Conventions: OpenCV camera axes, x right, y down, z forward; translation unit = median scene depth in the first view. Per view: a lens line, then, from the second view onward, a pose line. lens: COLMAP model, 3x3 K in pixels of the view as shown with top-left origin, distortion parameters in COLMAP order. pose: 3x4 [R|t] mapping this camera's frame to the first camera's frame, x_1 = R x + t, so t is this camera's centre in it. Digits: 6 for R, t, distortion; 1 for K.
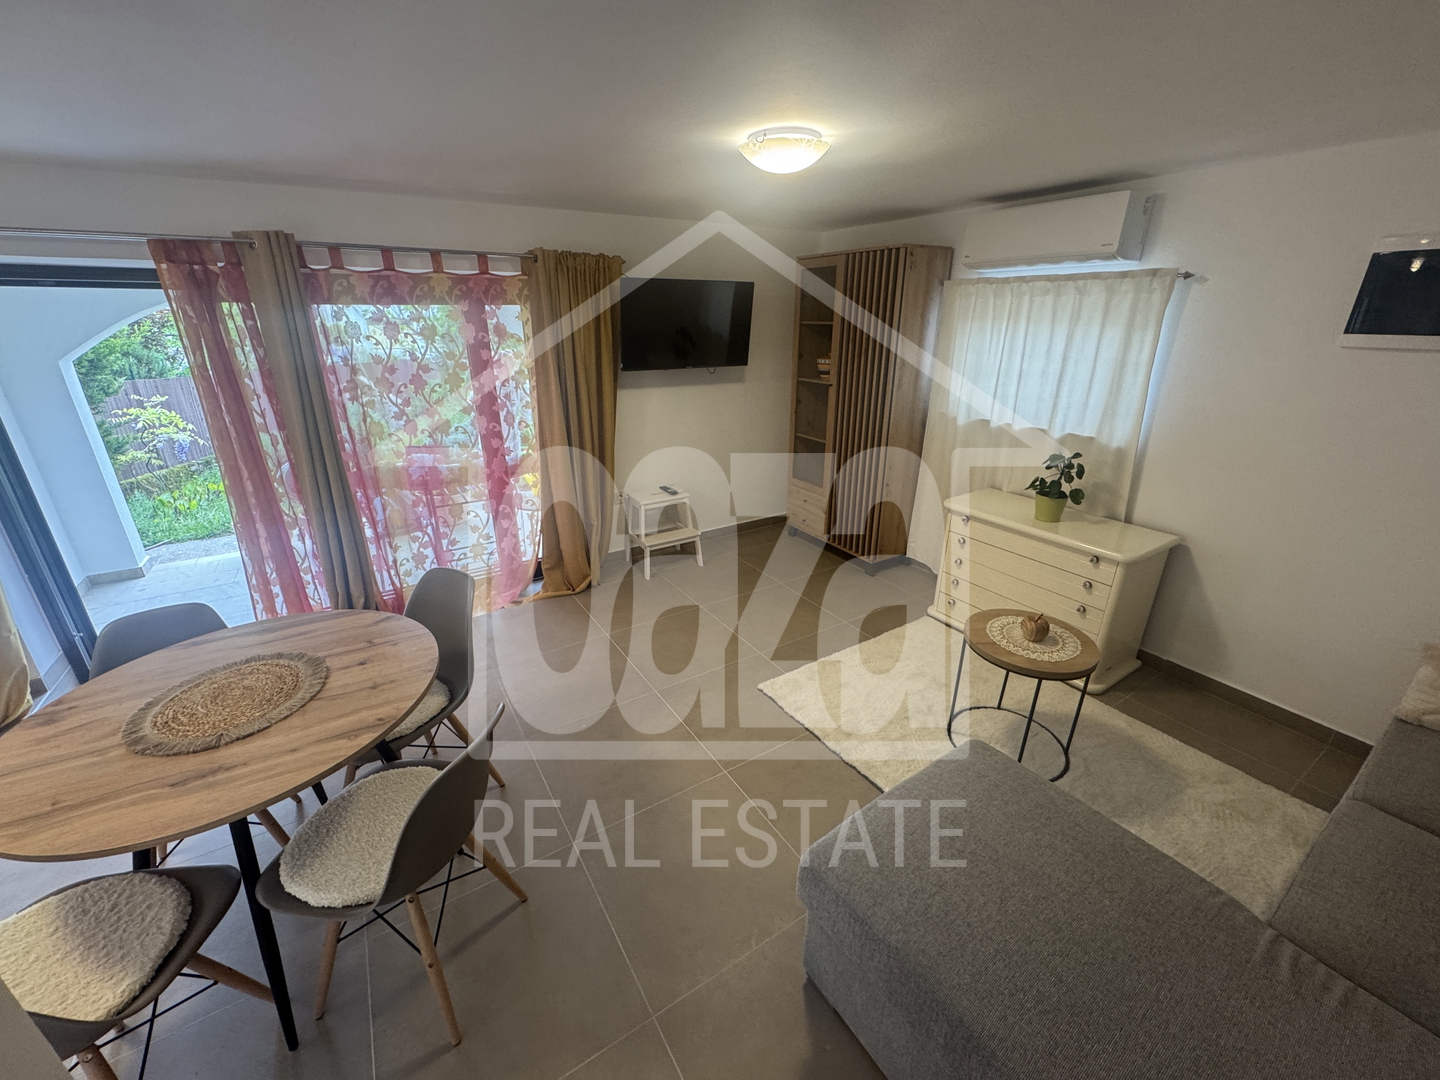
lens RADIAL K [[573.9, 0, 720.8], [0, 573.9, 532.9], [0, 0, 1]] dist [-0.002809, 0.000226]
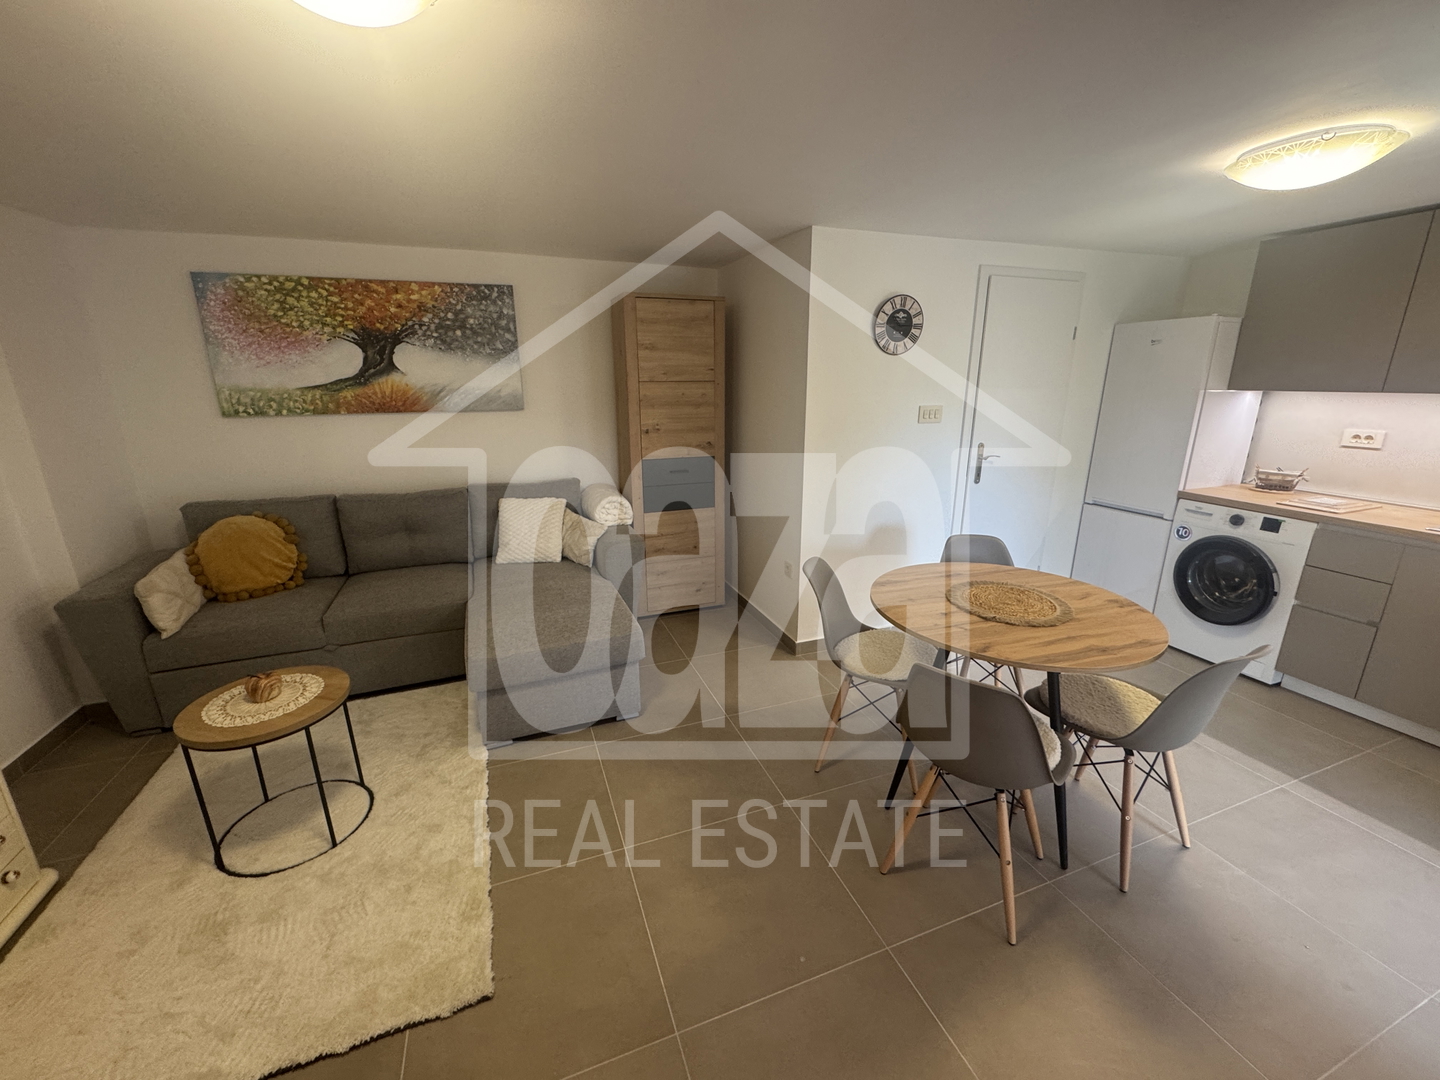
lens RADIAL K [[573.9, 0, 718.0], [0, 573.9, 539.6], [0, 0, 1]] dist [-0.002809, 0.000226]
pose [[-0.979618, -0.051542, 0.194147, -0.197014], [0.074790, 0.803442, 0.590667, -0.339403], [-0.186430, 0.593148, -0.783211, 1.008626]]
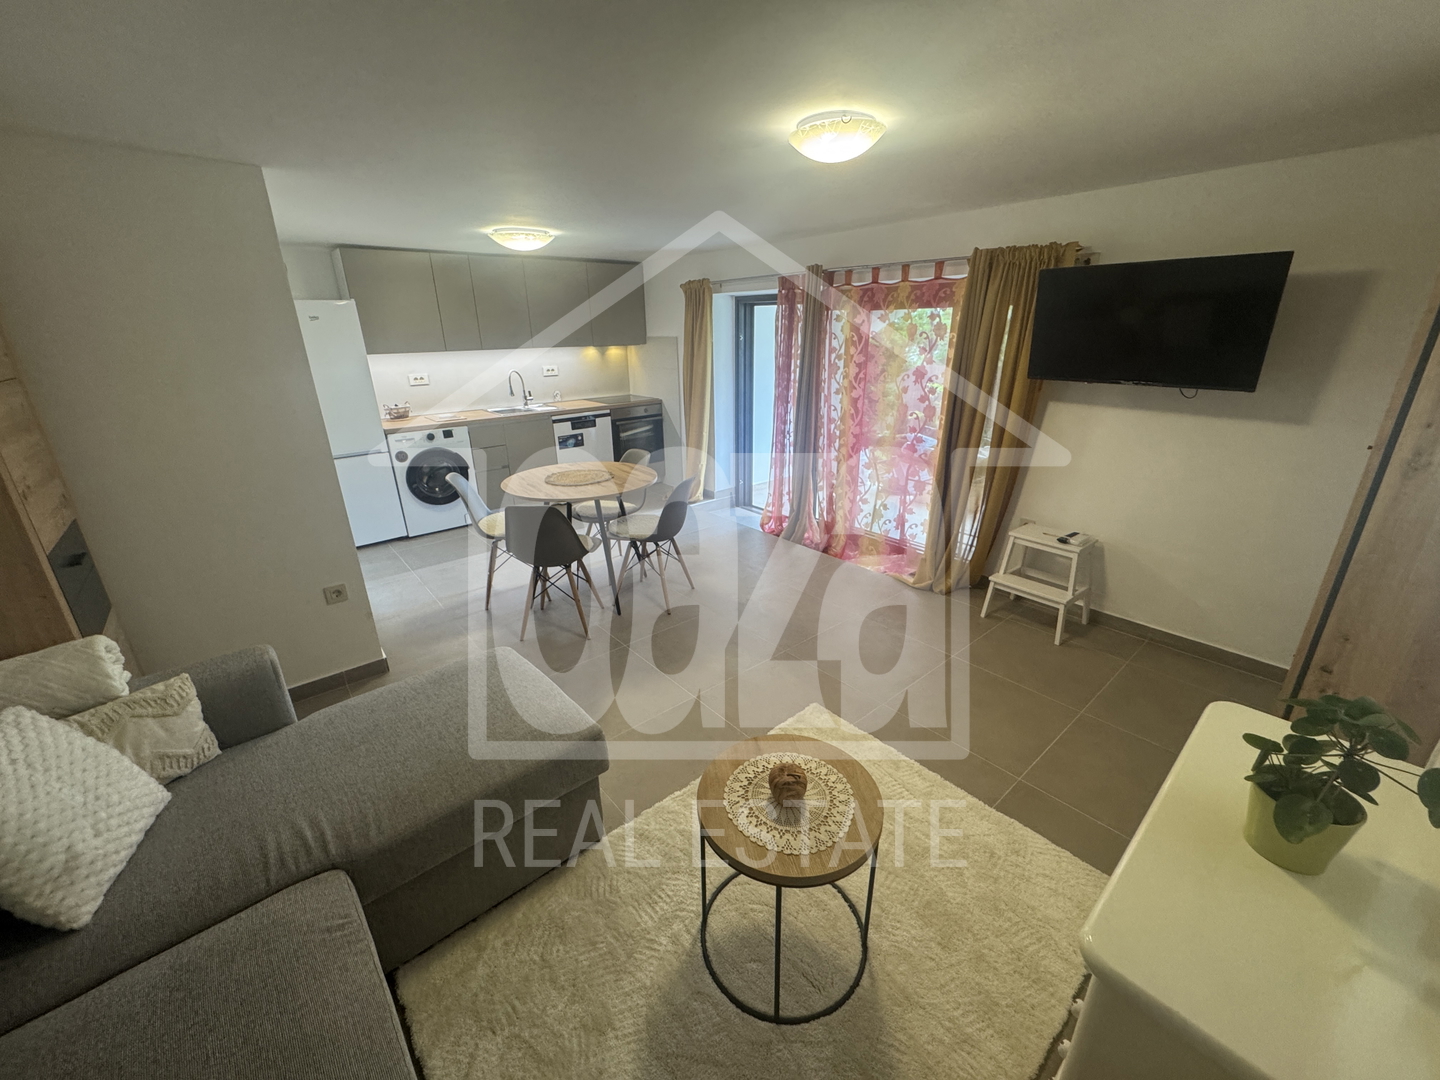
lens RADIAL K [[573.9, 0, 719.3], [0, 573.9, 534.0], [0, 0, 1]] dist [-0.002809, 0.000226]
pose [[0.133393, 0.337210, -0.931931, 0.746474], [-0.337588, 0.899560, 0.277176, -0.174469], [0.931794, 0.277635, 0.233833, 0.491114]]
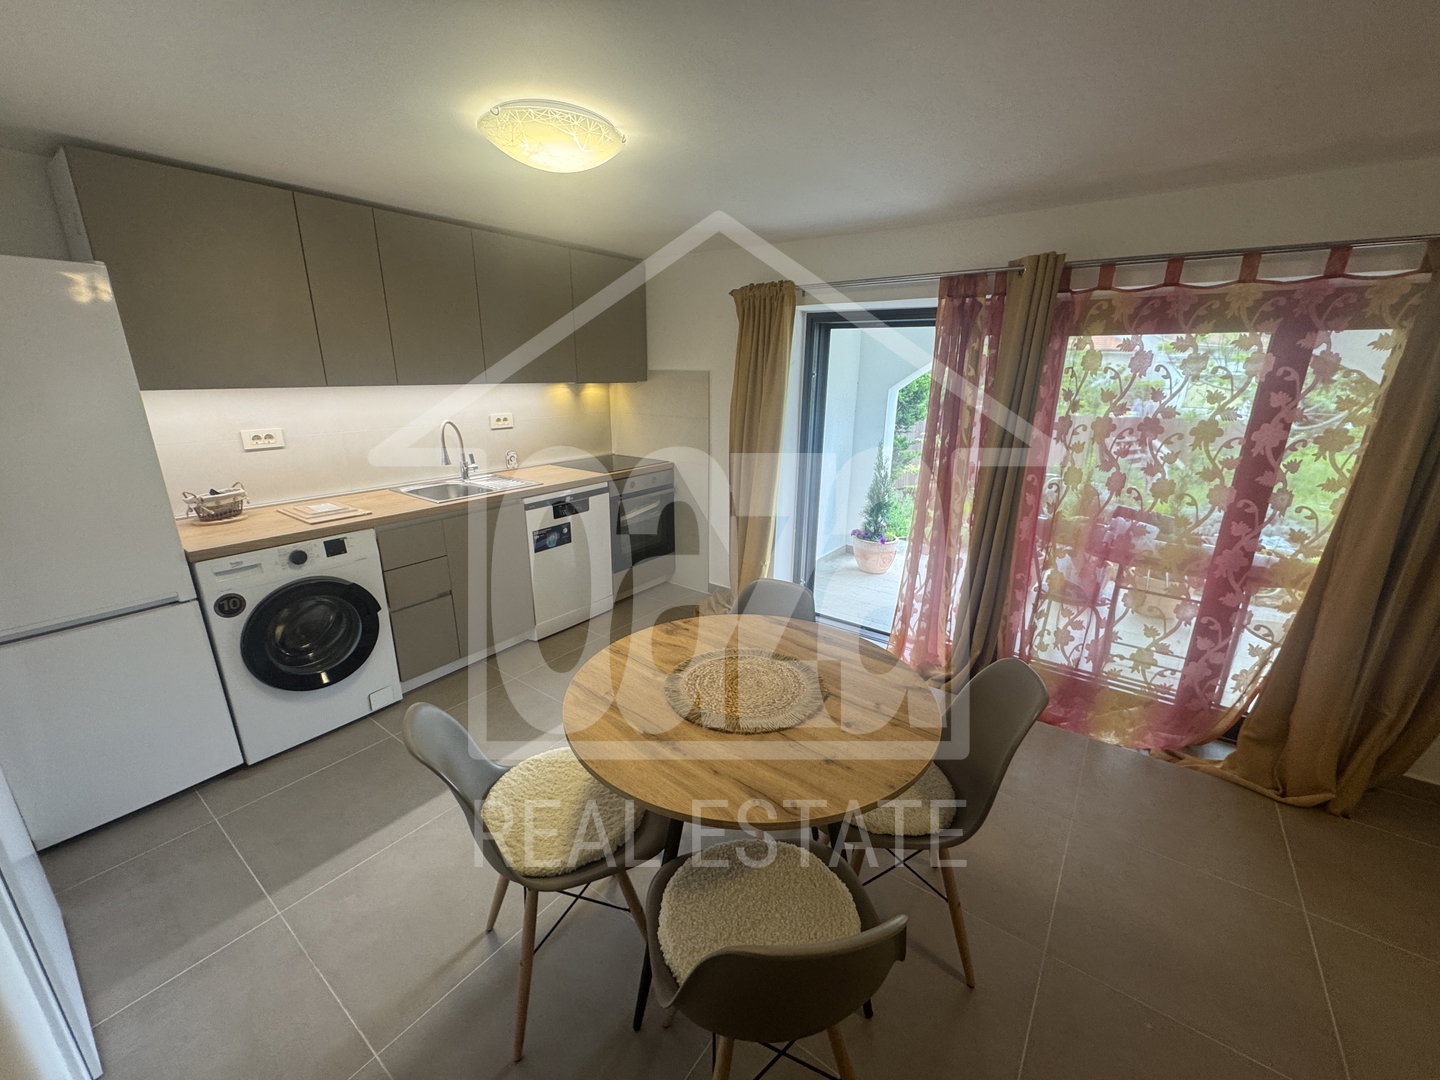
lens RADIAL K [[573.9, 0, 721.4], [0, 573.9, 538.6], [0, 0, 1]] dist [-0.002809, 0.000226]
pose [[0.362381, 0.268338, -0.892566, -0.011697], [-0.339846, 0.929769, 0.141545, -0.039335], [0.867862, 0.252042, 0.428124, 0.211384]]
